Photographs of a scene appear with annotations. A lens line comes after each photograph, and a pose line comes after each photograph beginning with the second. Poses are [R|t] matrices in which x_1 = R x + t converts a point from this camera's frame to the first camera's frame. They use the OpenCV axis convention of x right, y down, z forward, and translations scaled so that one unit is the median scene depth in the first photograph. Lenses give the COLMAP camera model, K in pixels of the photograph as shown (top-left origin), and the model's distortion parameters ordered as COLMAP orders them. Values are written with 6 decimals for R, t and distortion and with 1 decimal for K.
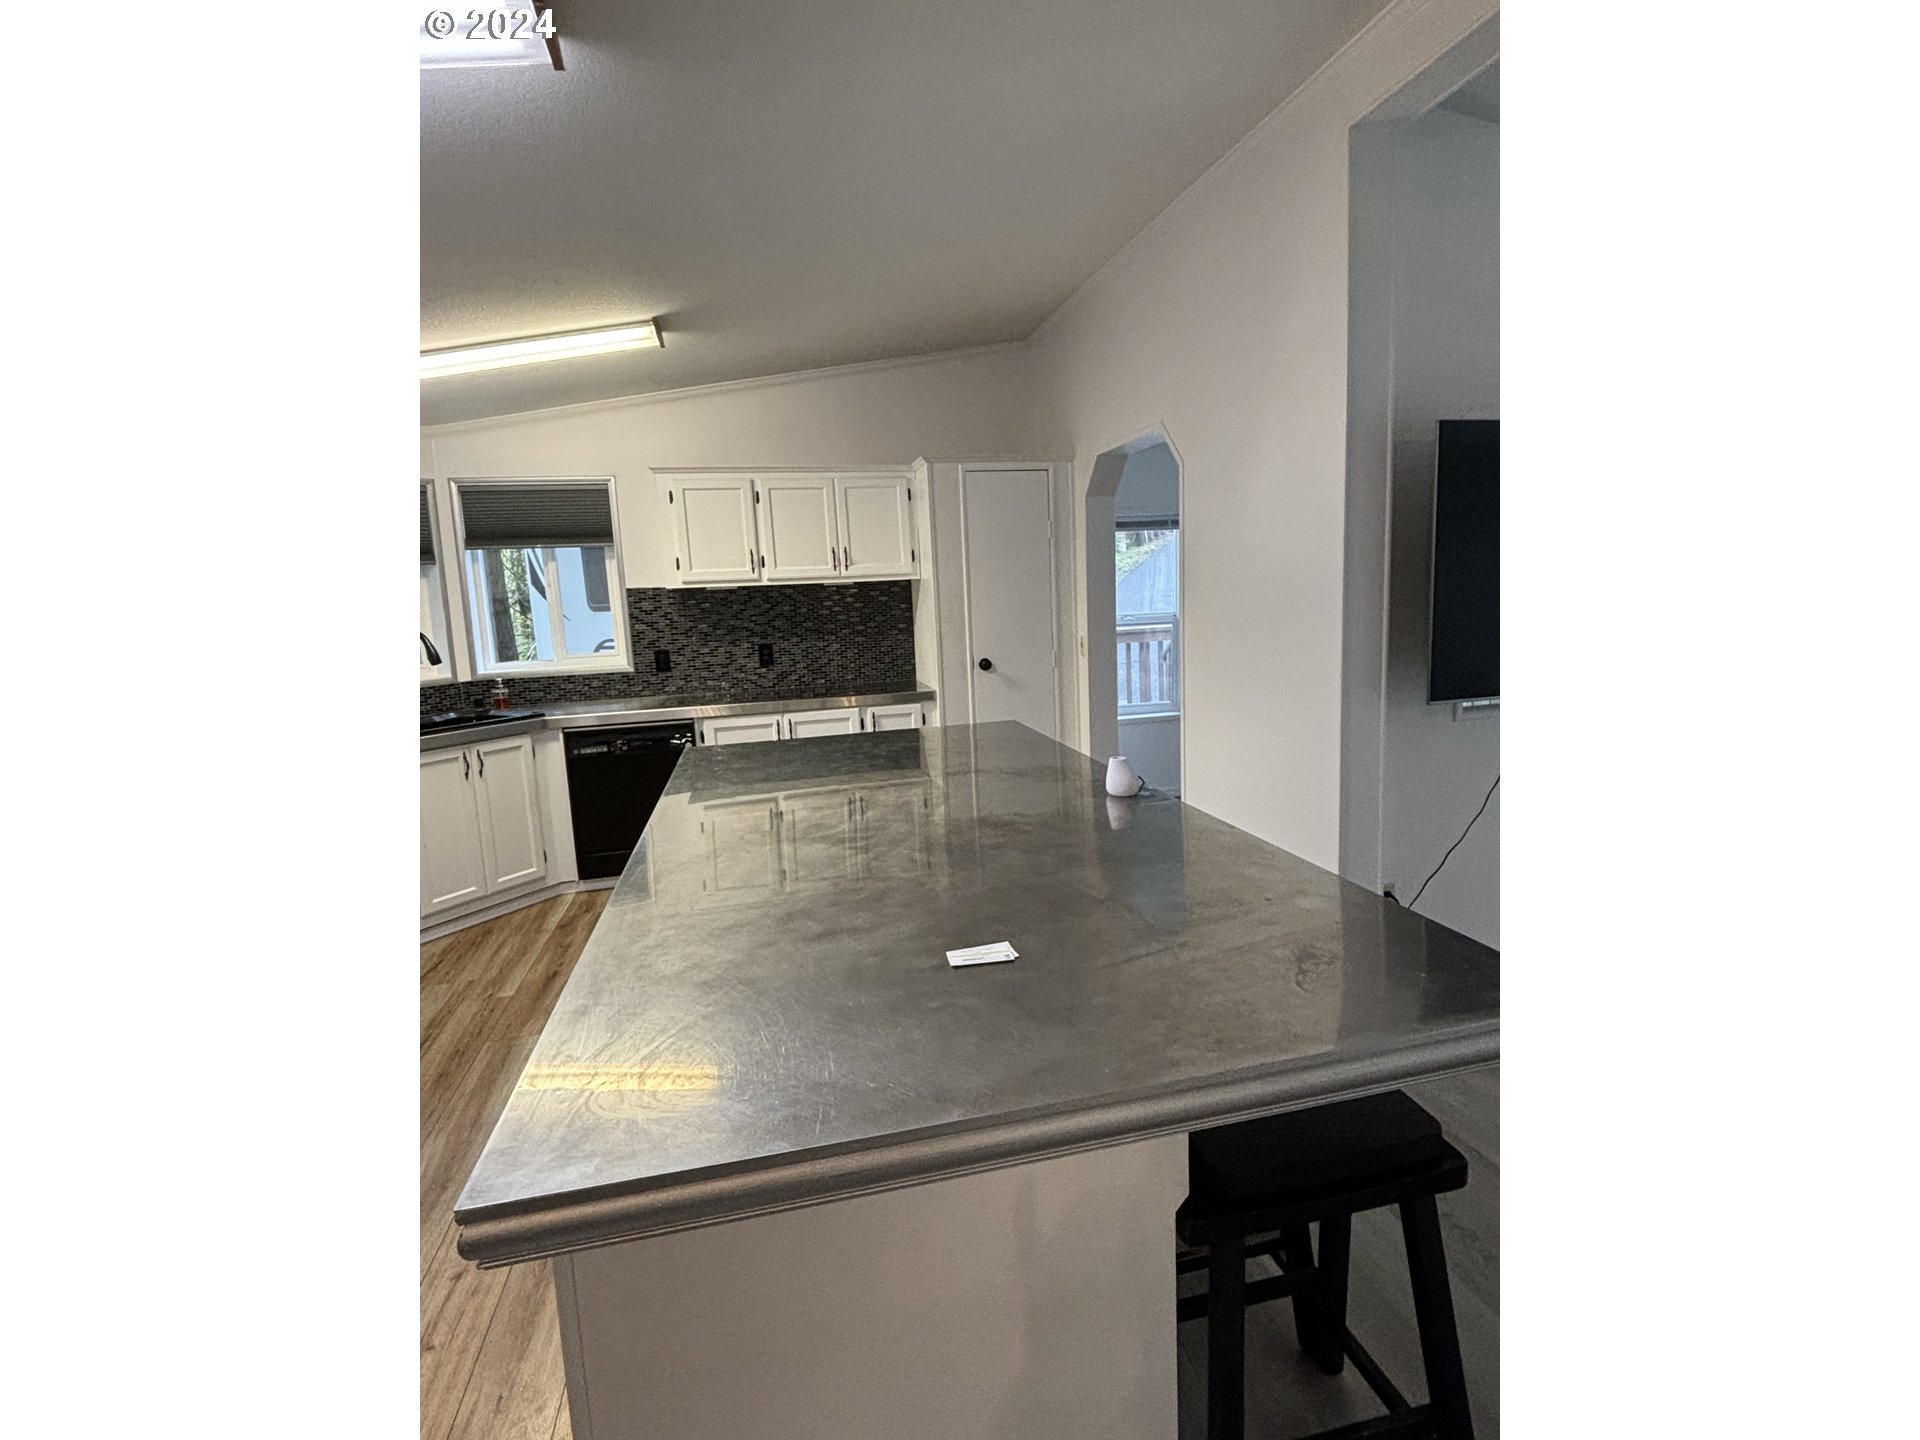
lens RADIAL K [[888.7, 0, 988.6], [0, 888.7, 709.7], [0, 0, 1]] dist [0.003491, -0.001763]
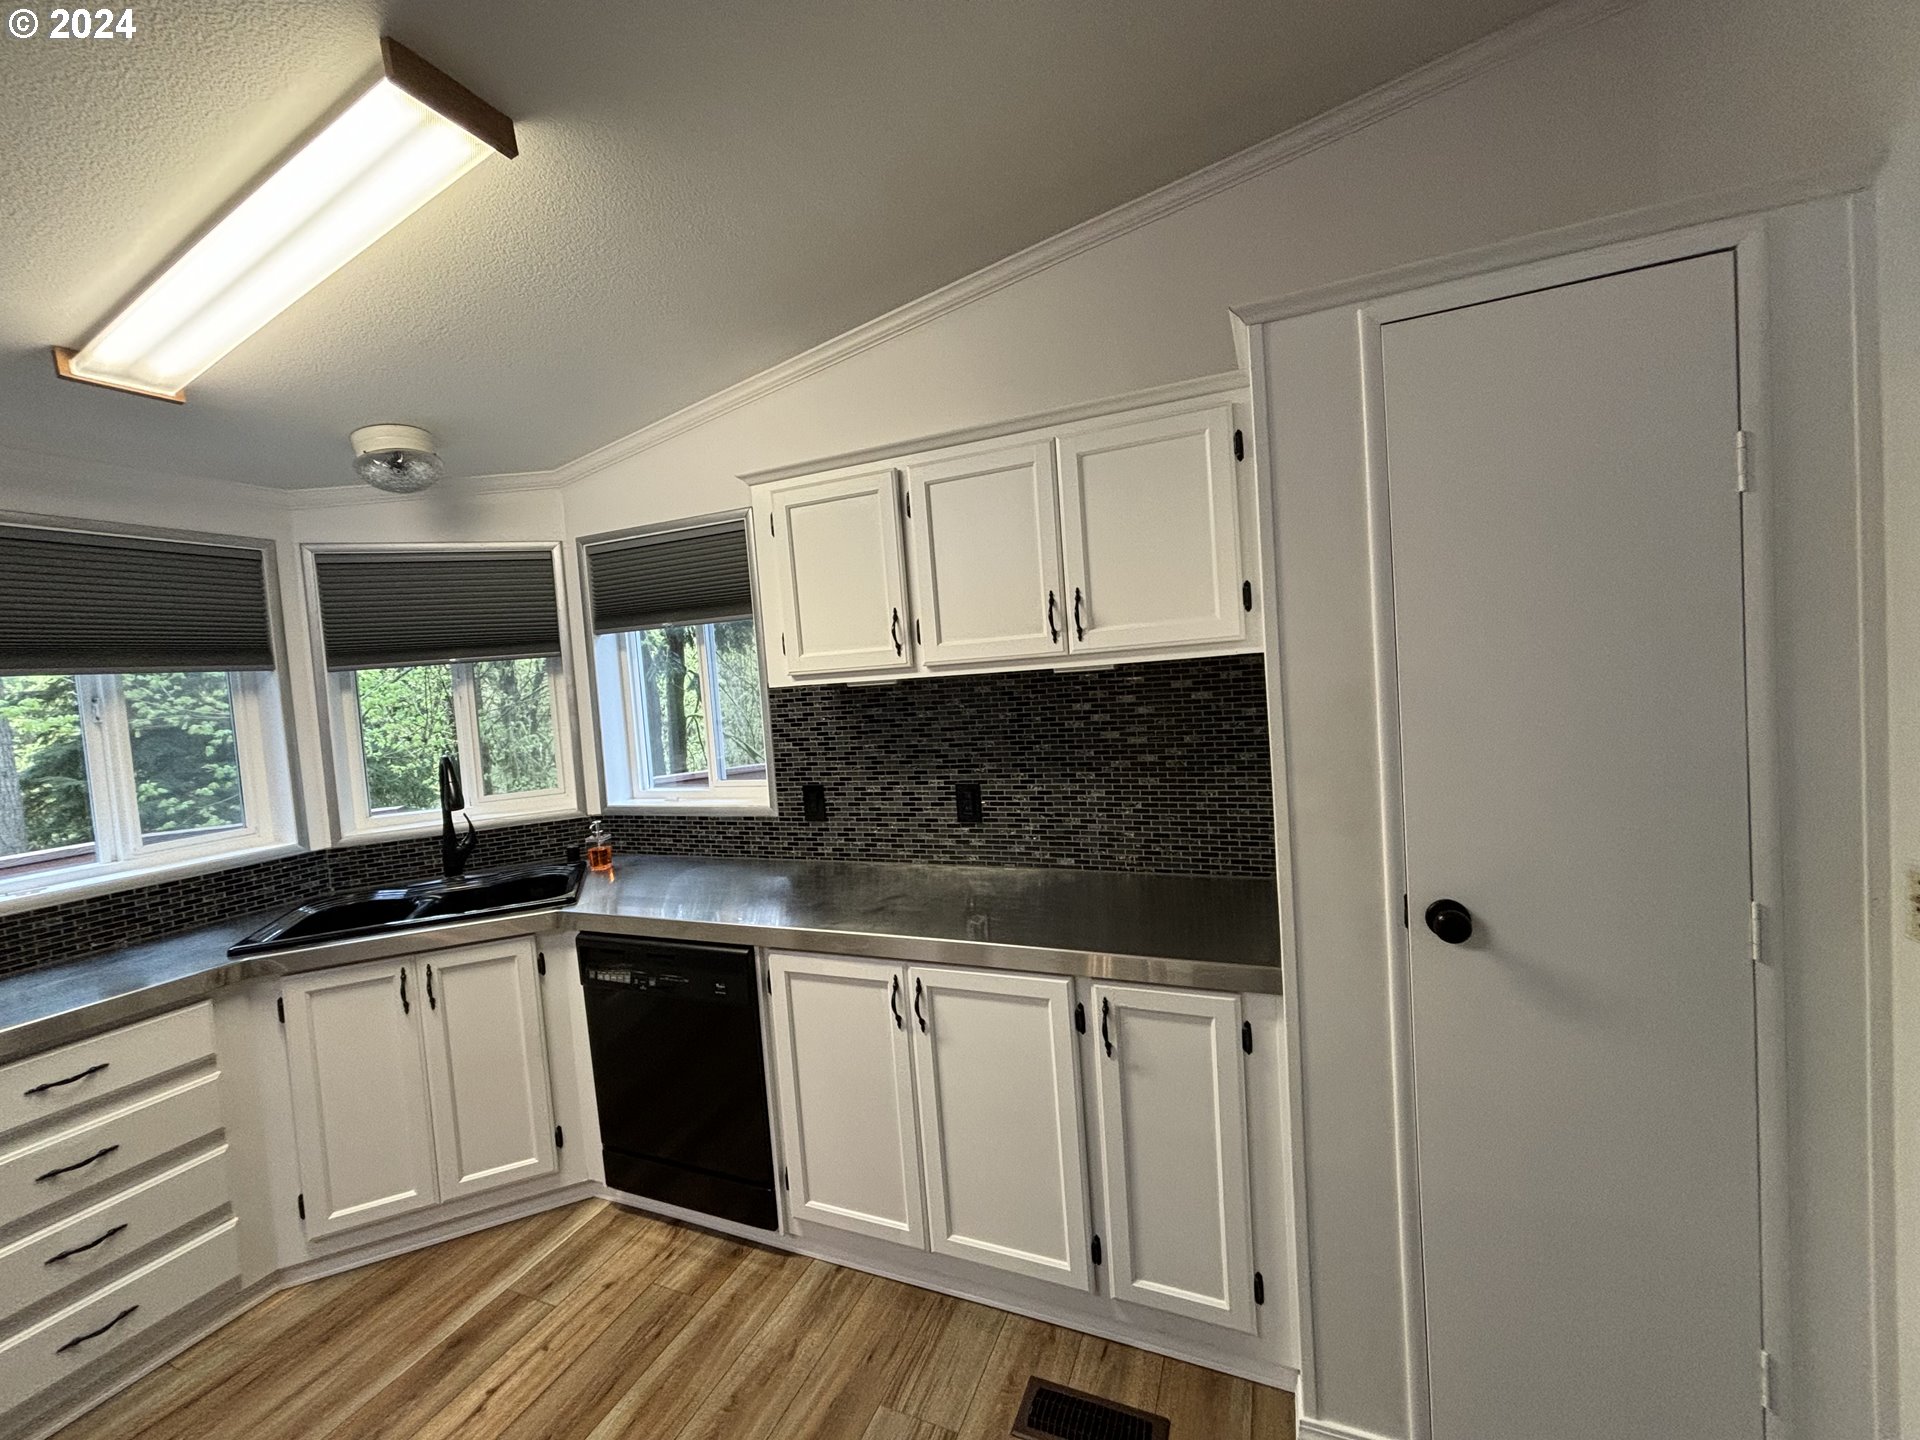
lens RADIAL K [[766.5, 0, 940.5], [0, 766.5, 706.3], [0, 0, 1]] dist [-0.001473, -0.000456]
pose [[0.787610, 0.011201, -0.616073, 0.020794], [-0.045813, 0.998132, -0.040422, -0.108710], [0.614469, 0.060061, 0.786651, 0.677295]]
